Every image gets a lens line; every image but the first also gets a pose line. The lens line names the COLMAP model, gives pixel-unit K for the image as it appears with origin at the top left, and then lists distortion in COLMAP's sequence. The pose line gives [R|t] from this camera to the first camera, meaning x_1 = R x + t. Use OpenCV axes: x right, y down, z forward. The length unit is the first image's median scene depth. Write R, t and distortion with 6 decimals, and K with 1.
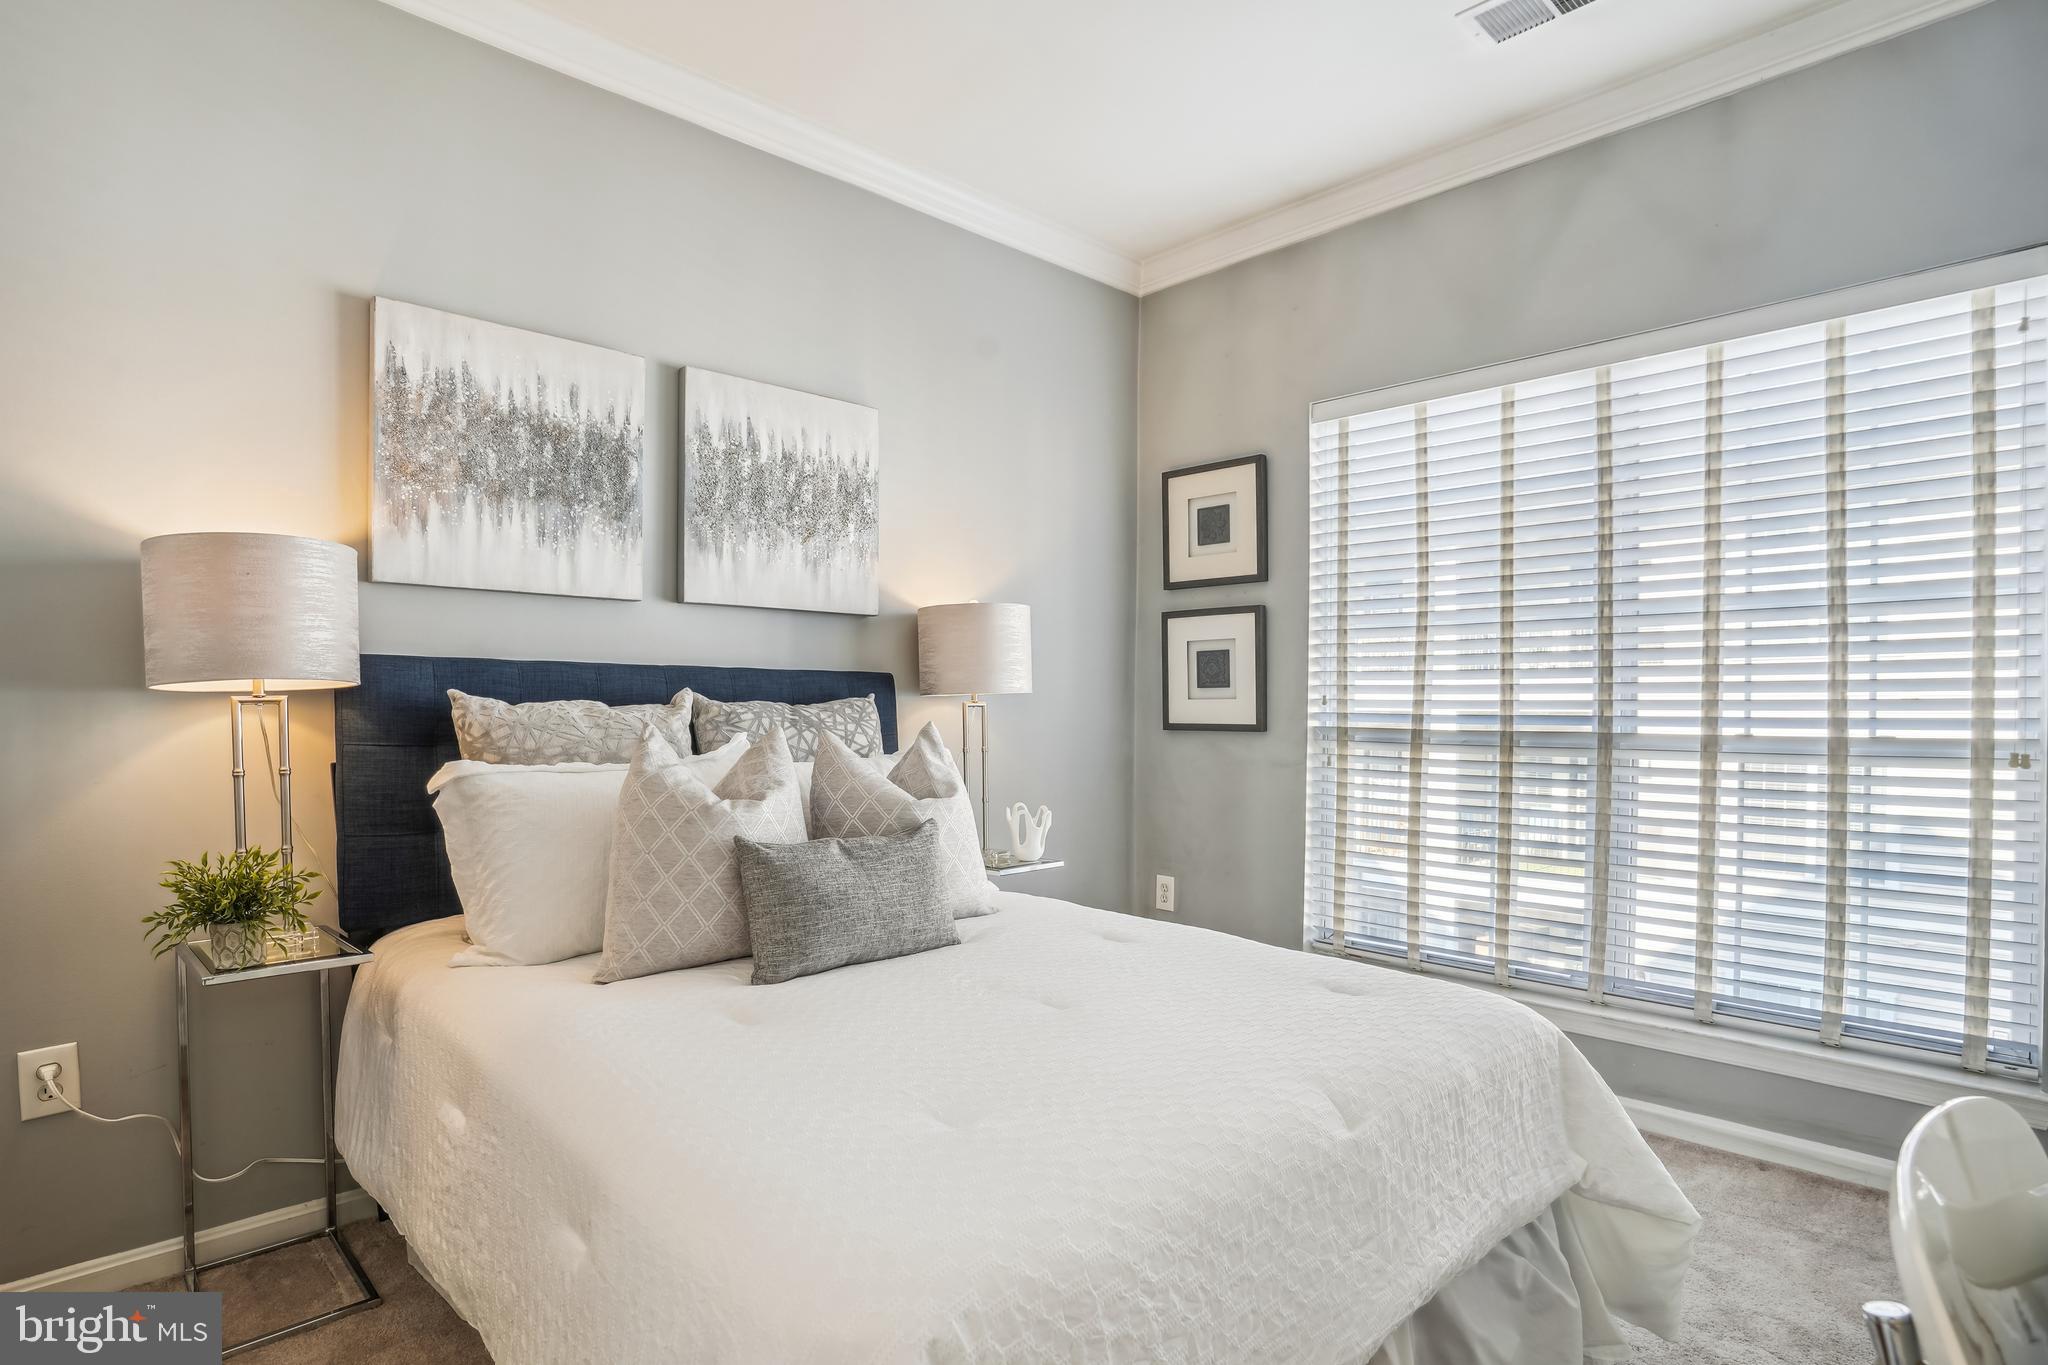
lens RADIAL K [[1073.0, 0, 1044.7], [0, 1073.0, 712.3], [0, 0, 1]] dist [-0.030786, -0.000223]
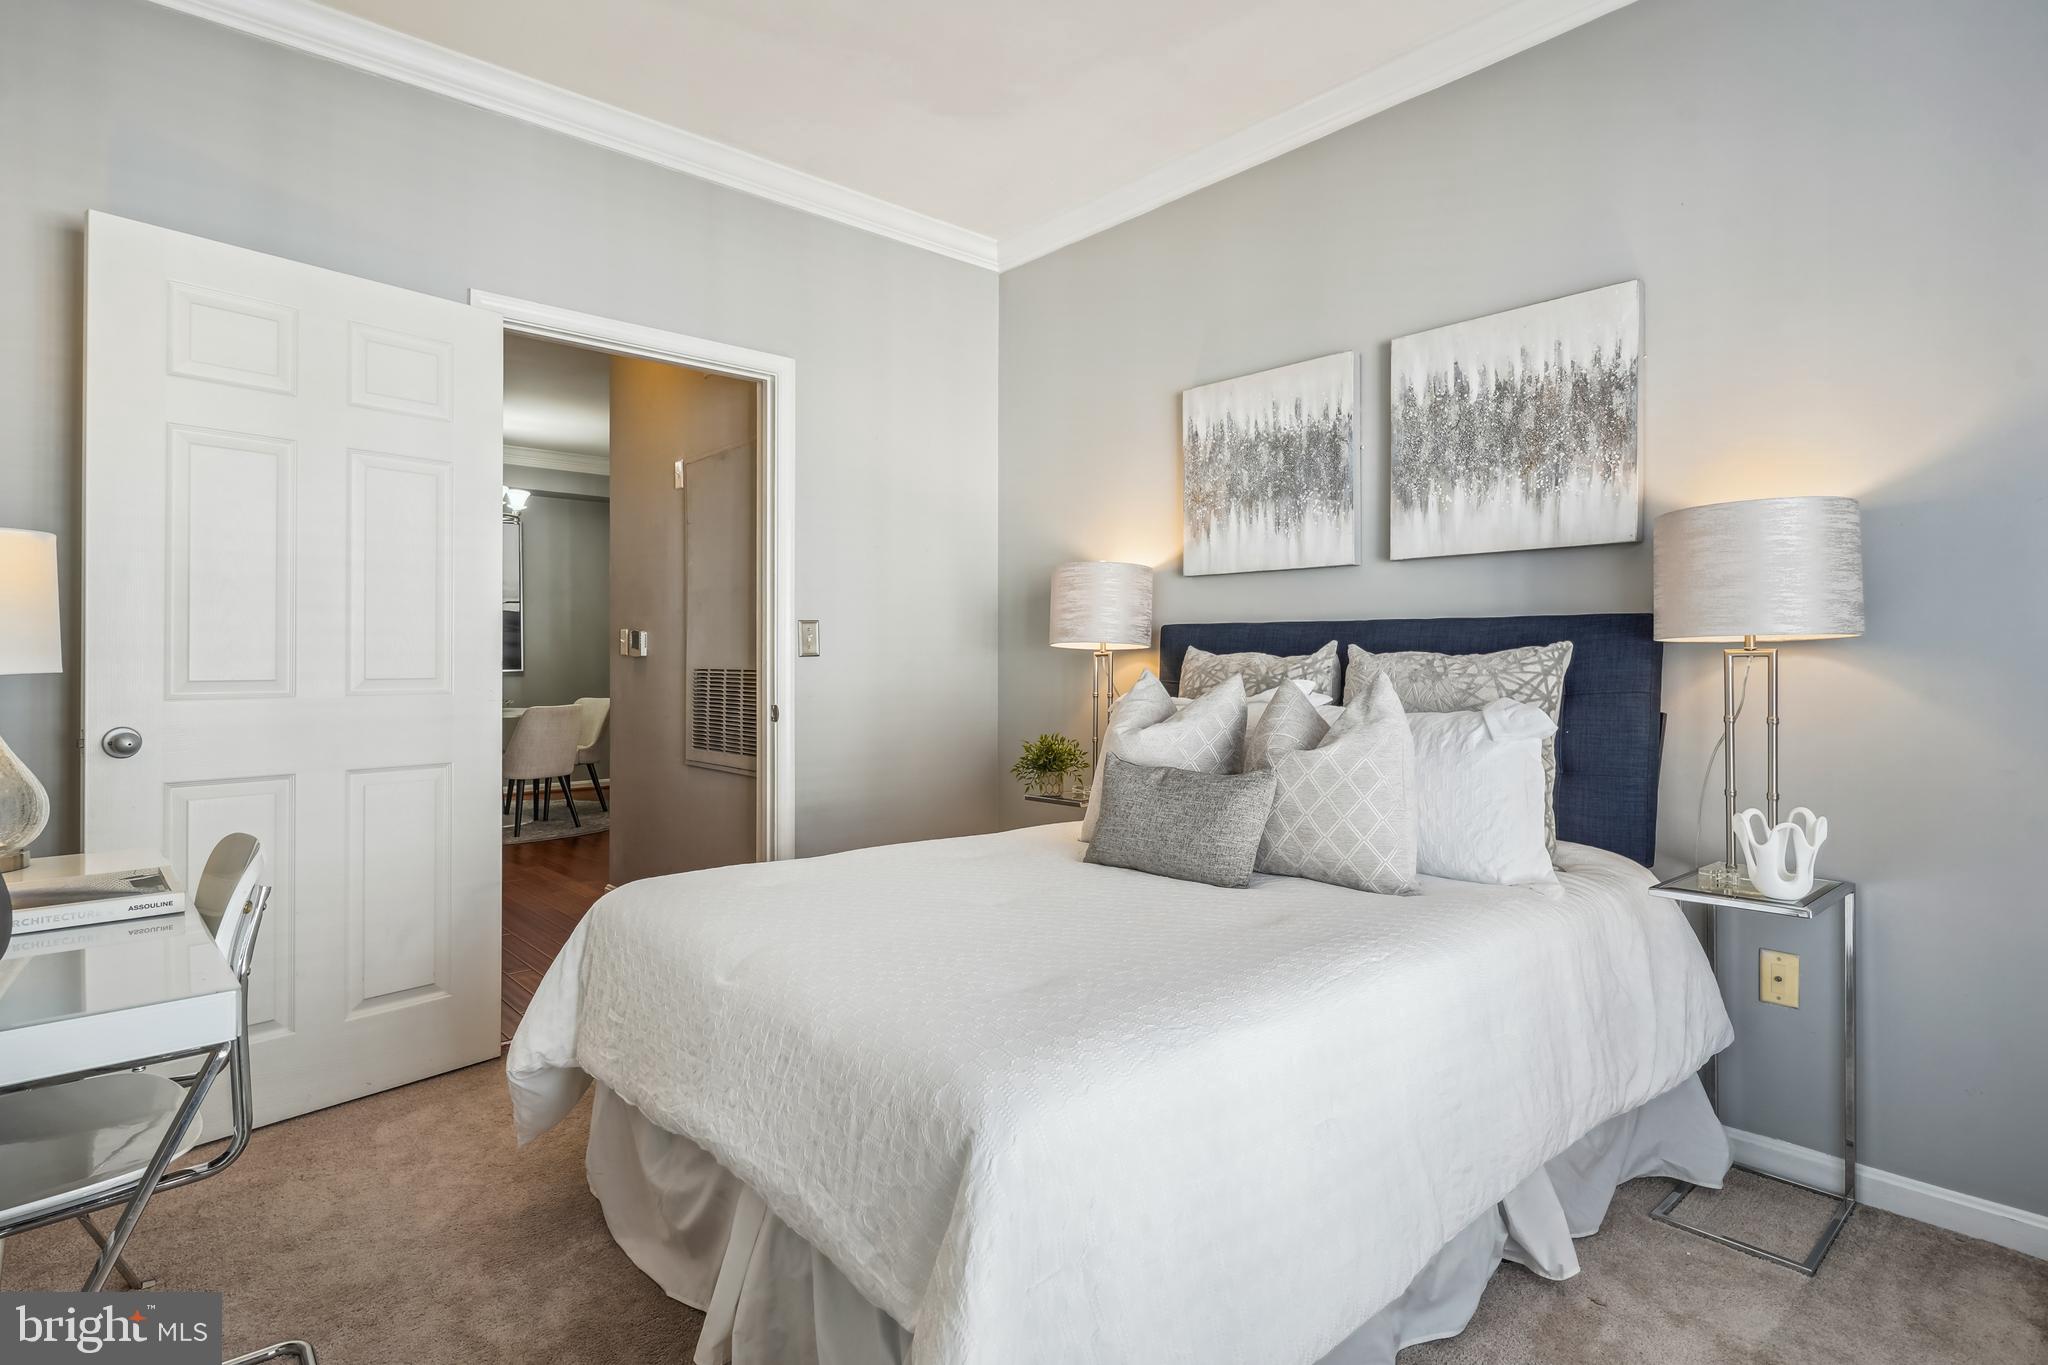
lens RADIAL K [[1038.9, 0, 1020.3], [0, 1038.9, 671.8], [0, 0, 1]] dist [0.000477, -0.000558]
pose [[-0.028955, 0.012482, -0.999503, 0.765158], [-0.003434, 0.999915, 0.012587, -0.002577], [0.999575, 0.003796, -0.028910, 0.693720]]
